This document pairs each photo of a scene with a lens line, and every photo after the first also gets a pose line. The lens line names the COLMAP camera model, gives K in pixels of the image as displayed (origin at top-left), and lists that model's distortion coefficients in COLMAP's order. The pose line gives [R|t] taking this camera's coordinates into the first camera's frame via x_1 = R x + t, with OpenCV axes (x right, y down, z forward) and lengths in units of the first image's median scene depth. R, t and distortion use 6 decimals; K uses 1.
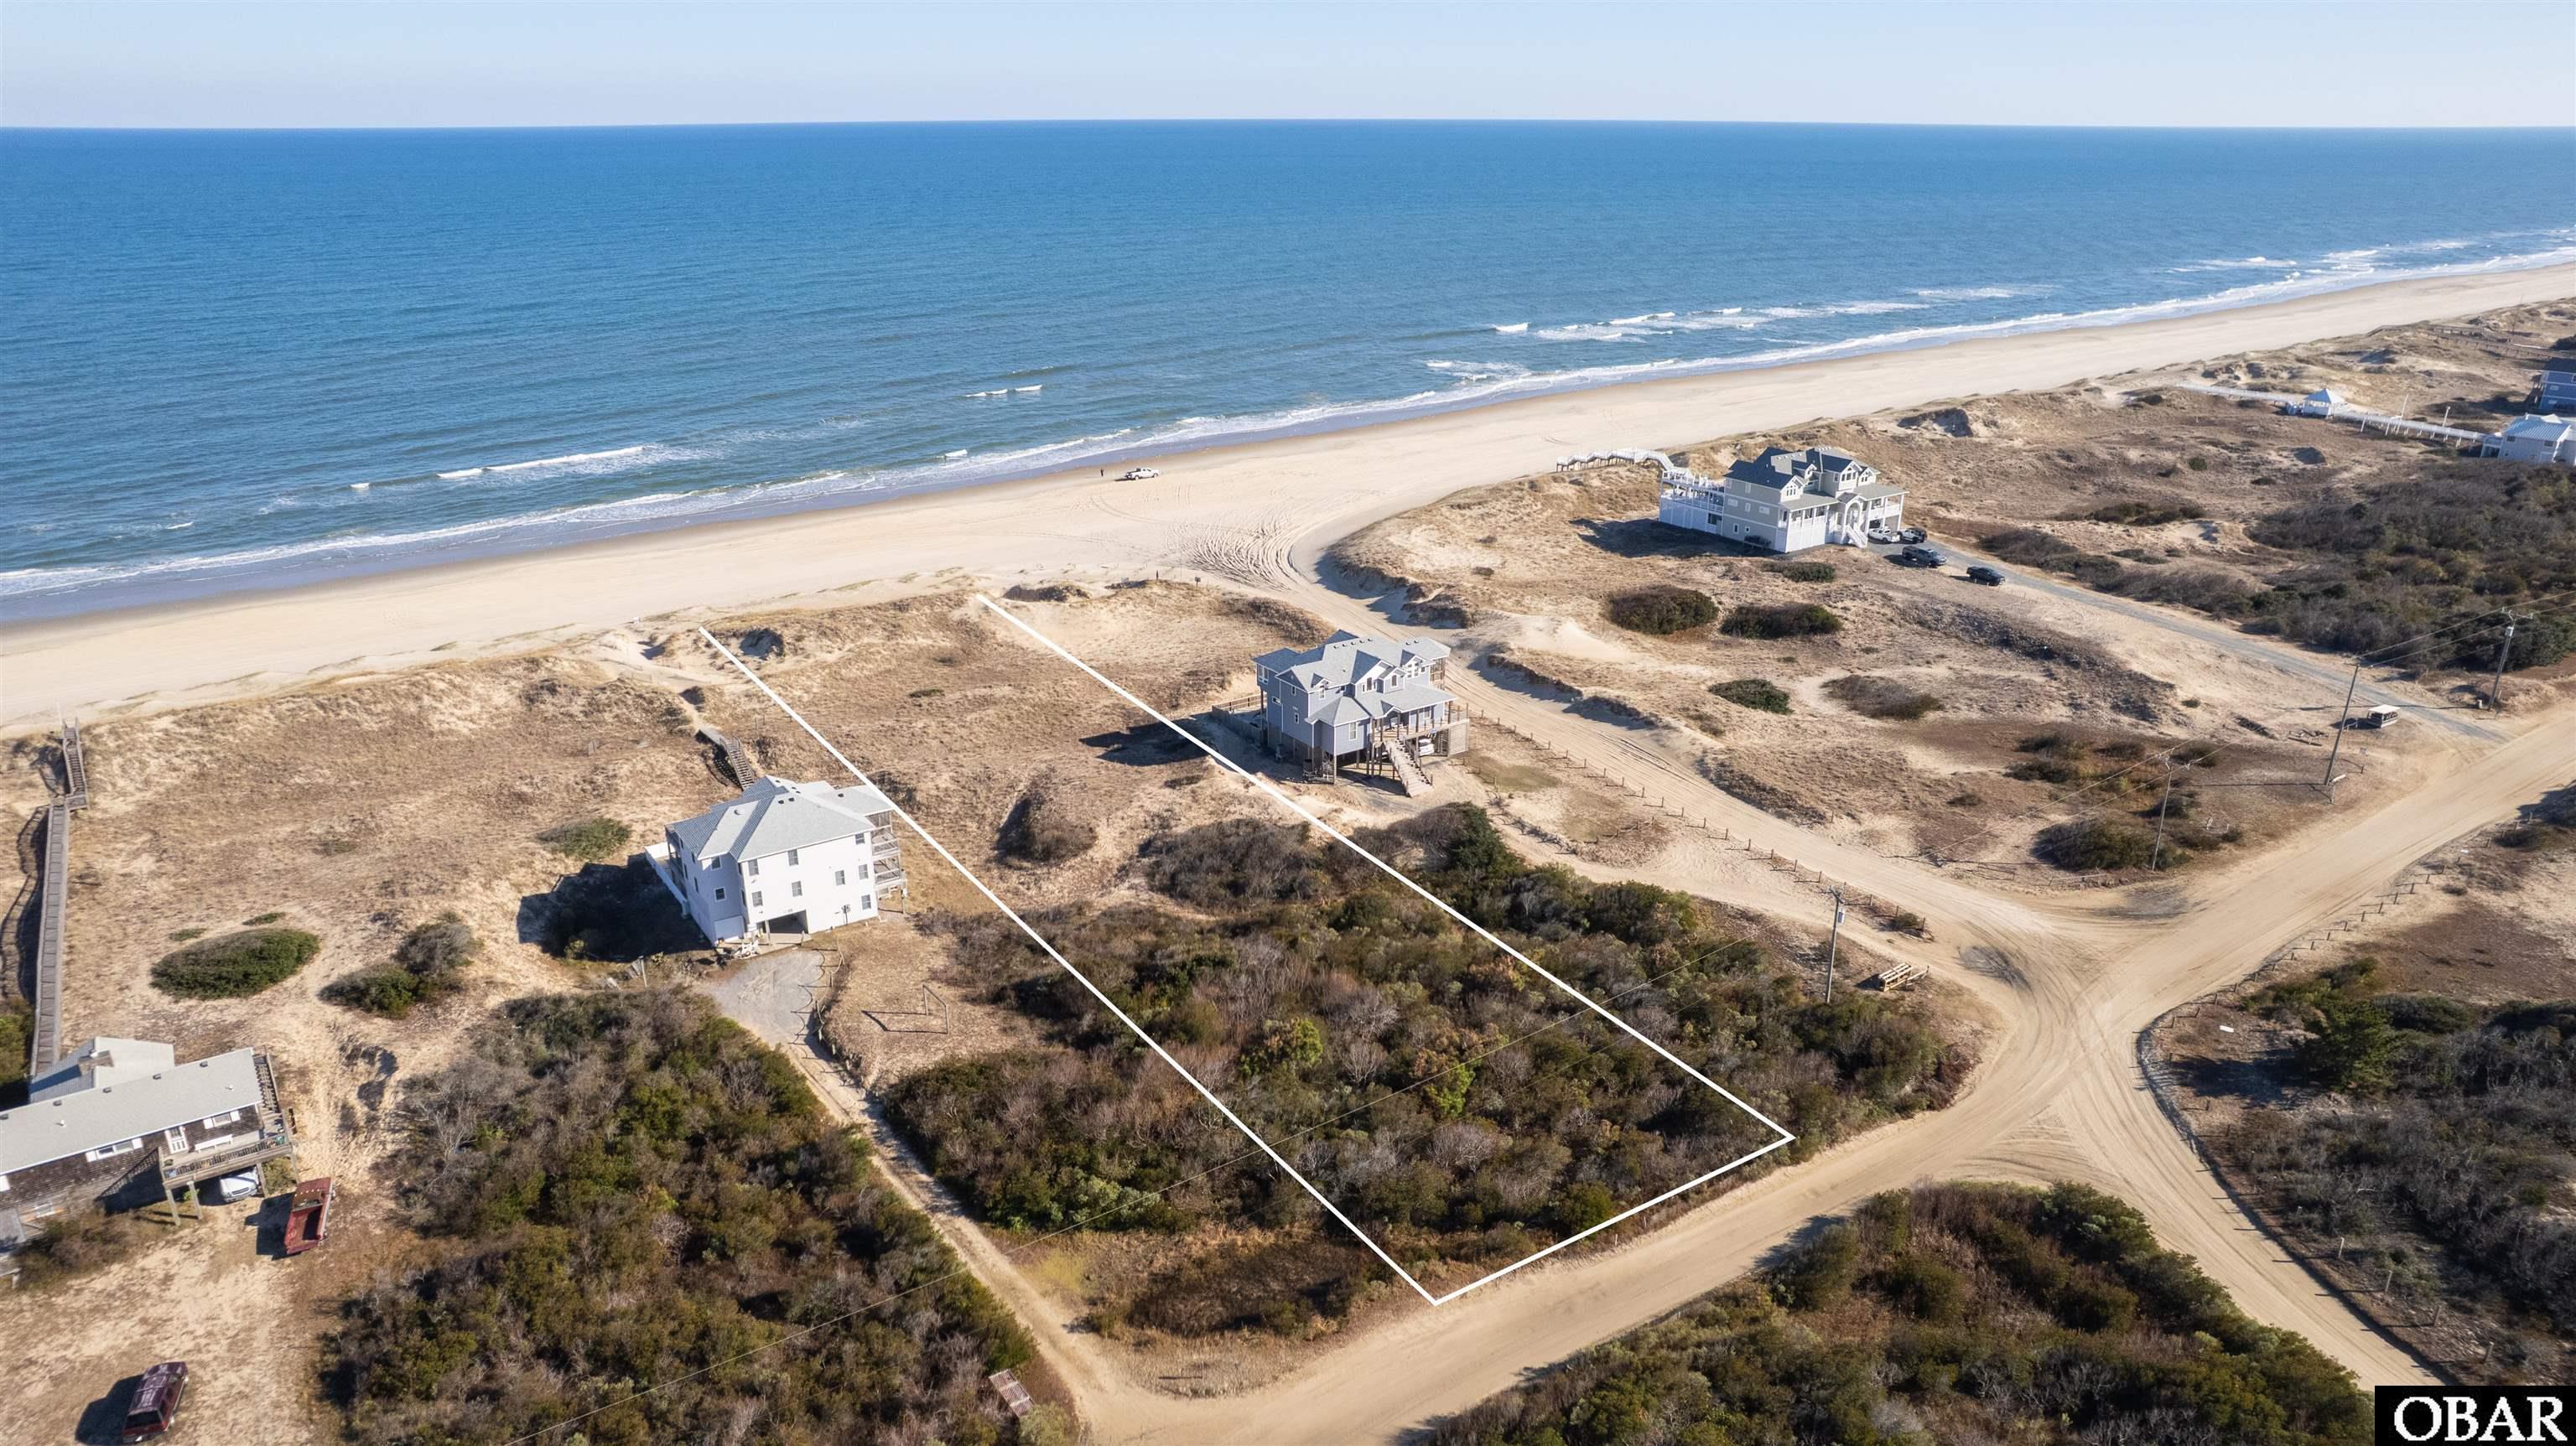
lens RADIAL K [[1640.7, 0, 1289.3], [0, 1640.7, 770.0], [0, 0, 1]] dist [-0.080052, 0.072366]
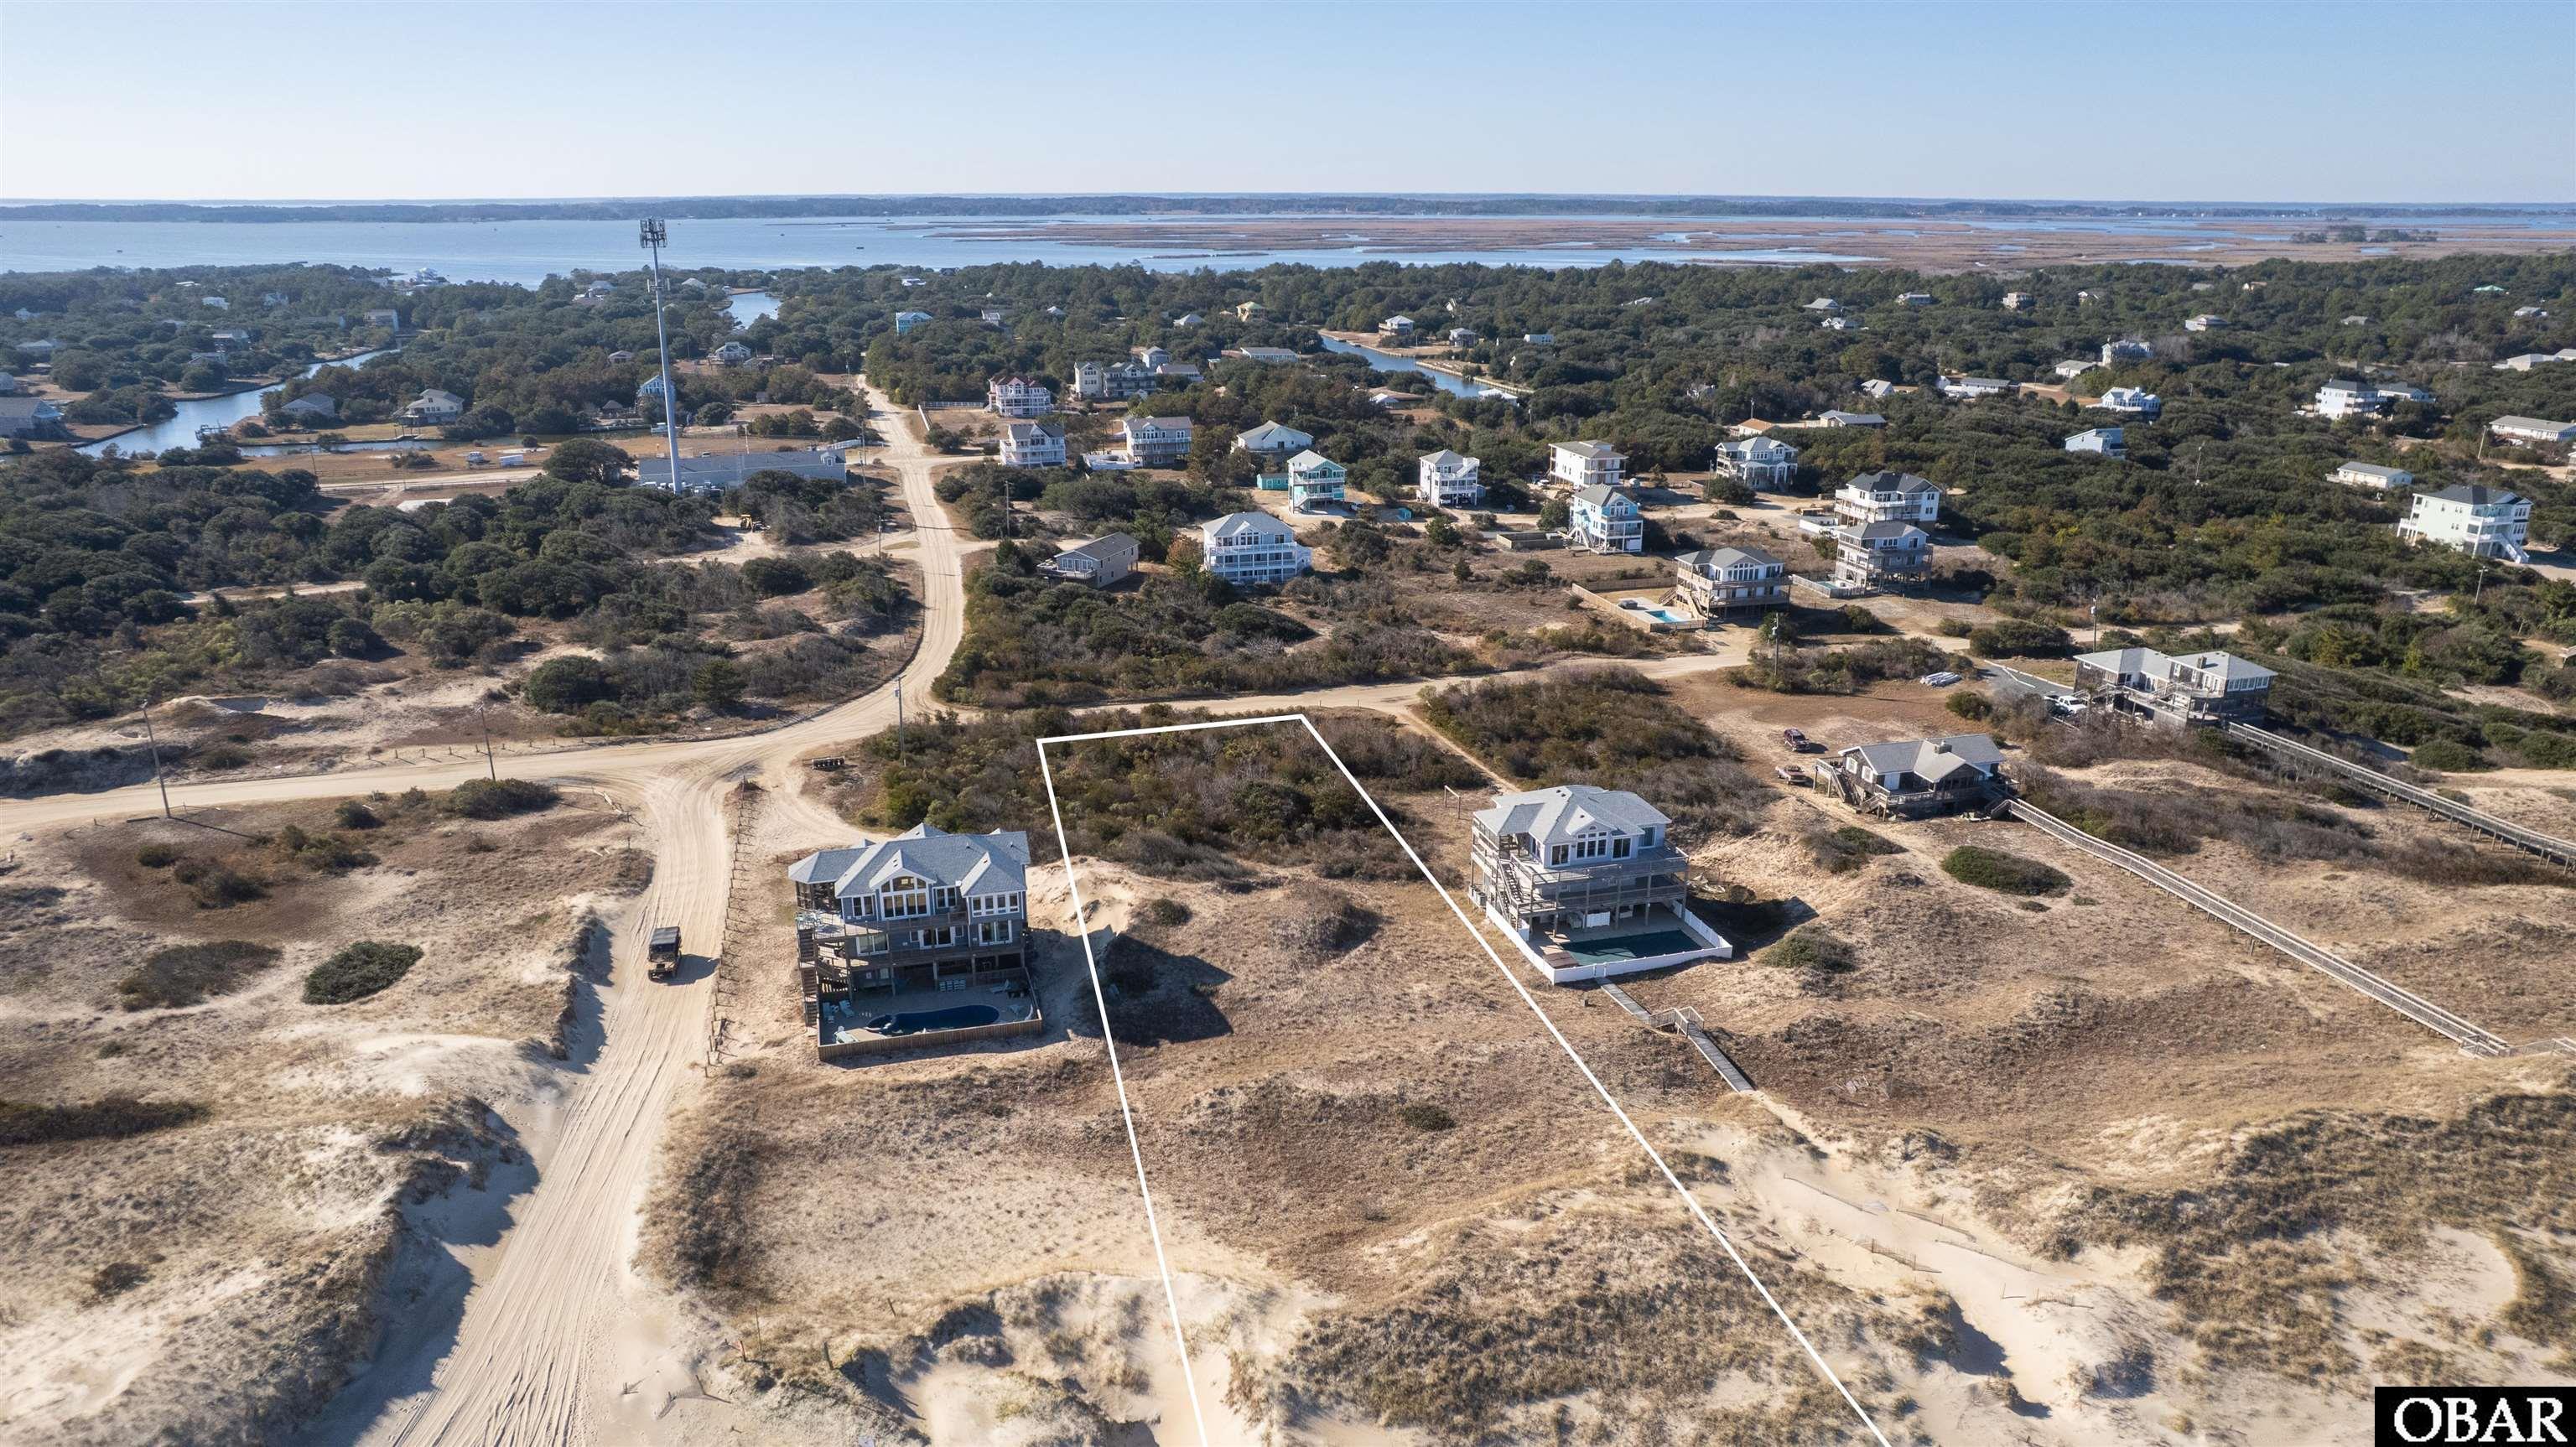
lens RADIAL K [[1640.8, 0, 1289.3], [0, 1640.8, 770.5], [0, 0, 1]] dist [-0.080052, 0.072366]
pose [[-0.946255, -0.108550, 0.304660, -0.391148], [0.120800, 0.755195, 0.644273, -0.626188], [-0.300014, 0.646449, -0.701495, 1.536401]]
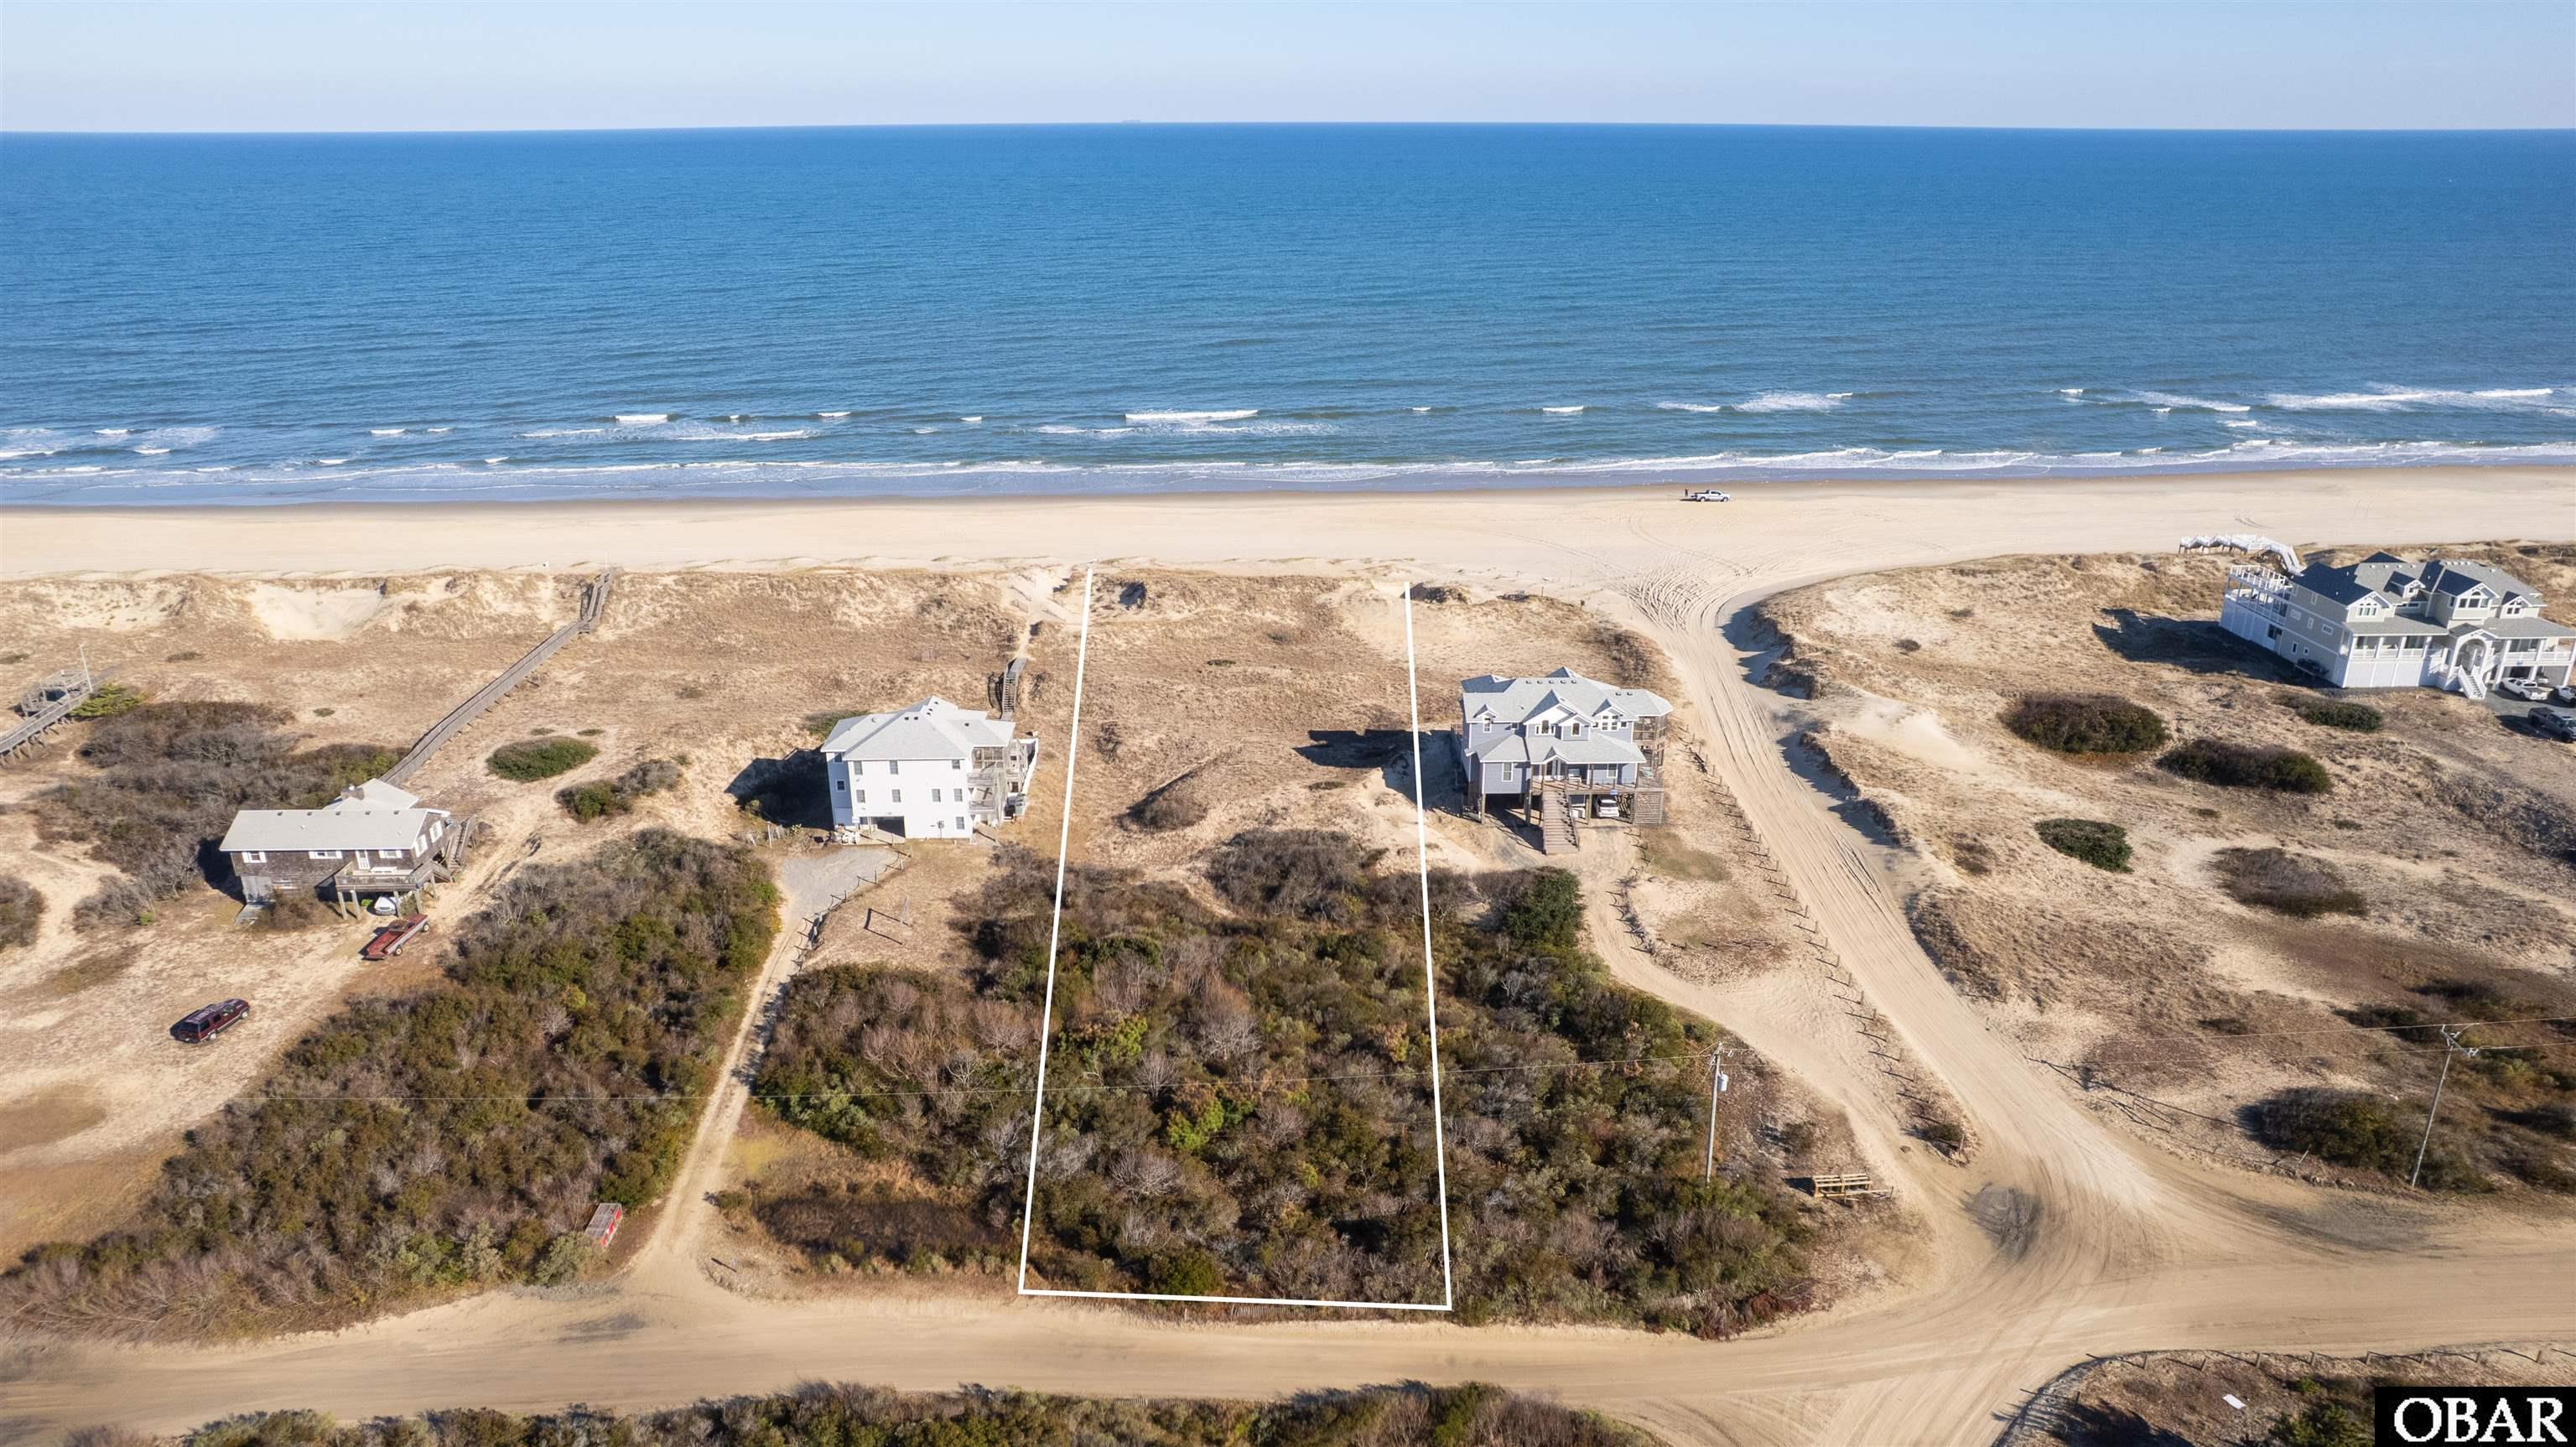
lens RADIAL K [[1665.8, 0, 1278.5], [0, 1665.8, 767.5], [0, 0, 1]] dist [-0.078718, 0.061300]
pose [[0.837773, 0.199095, -0.508427, 0.407318], [-0.203035, 0.977974, 0.048410, -0.045171], [0.506867, 0.062672, 0.859743, 0.119400]]
